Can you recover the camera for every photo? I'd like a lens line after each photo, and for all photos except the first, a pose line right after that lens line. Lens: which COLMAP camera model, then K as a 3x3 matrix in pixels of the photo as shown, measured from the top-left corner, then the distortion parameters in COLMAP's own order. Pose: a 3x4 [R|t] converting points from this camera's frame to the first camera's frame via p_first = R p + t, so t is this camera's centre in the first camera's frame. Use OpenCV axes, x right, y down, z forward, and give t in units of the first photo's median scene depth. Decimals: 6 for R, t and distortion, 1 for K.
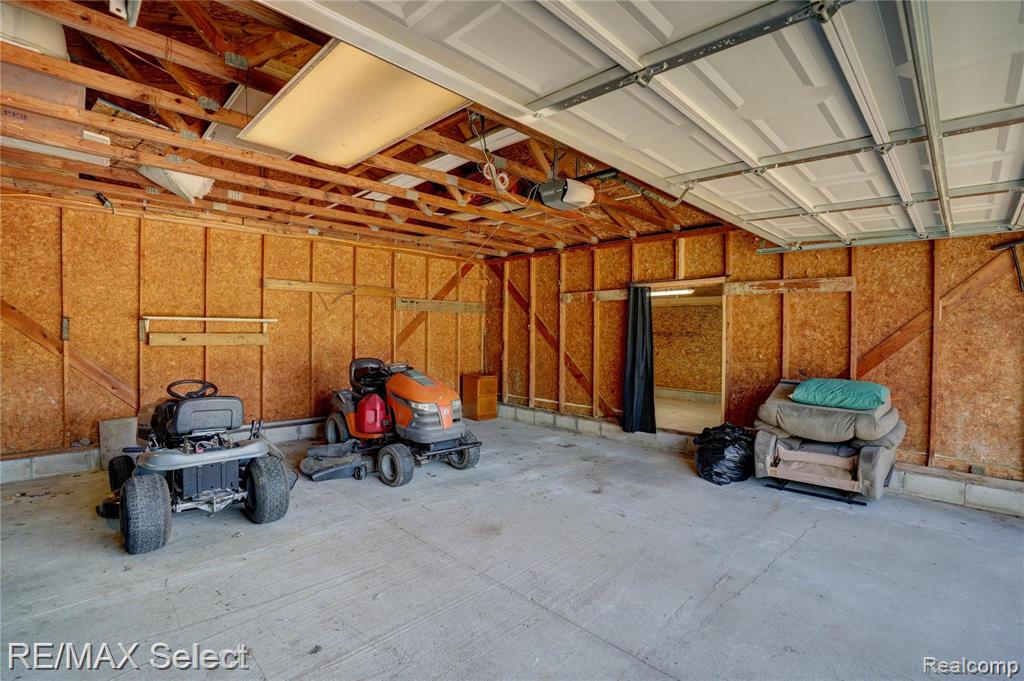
lens RADIAL K [[470.5, 0, 519.7], [0, 470.5, 341.2], [0, 0, 1]] dist [-0.070787, 0.027106]
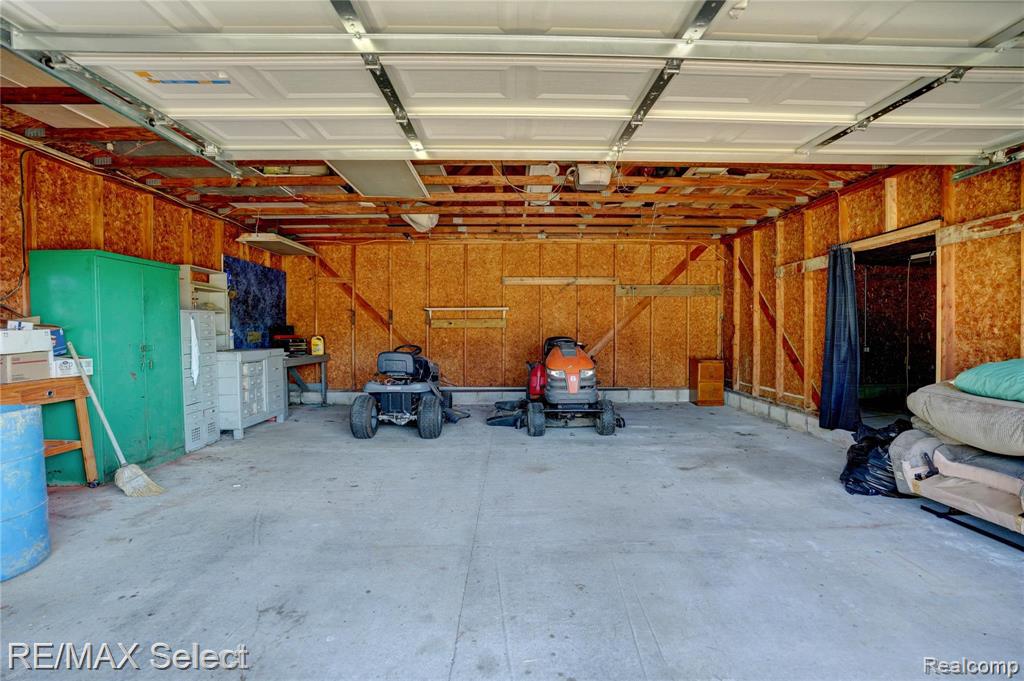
lens RADIAL K [[470.5, 0, 519.7], [0, 470.5, 341.2], [0, 0, 1]] dist [-0.070787, 0.027106]
pose [[0.730015, 0.005149, -0.683412, 0.445755], [0.000015, 0.999972, 0.007550, 0.041293], [0.683431, -0.005521, 0.729994, 0.054252]]
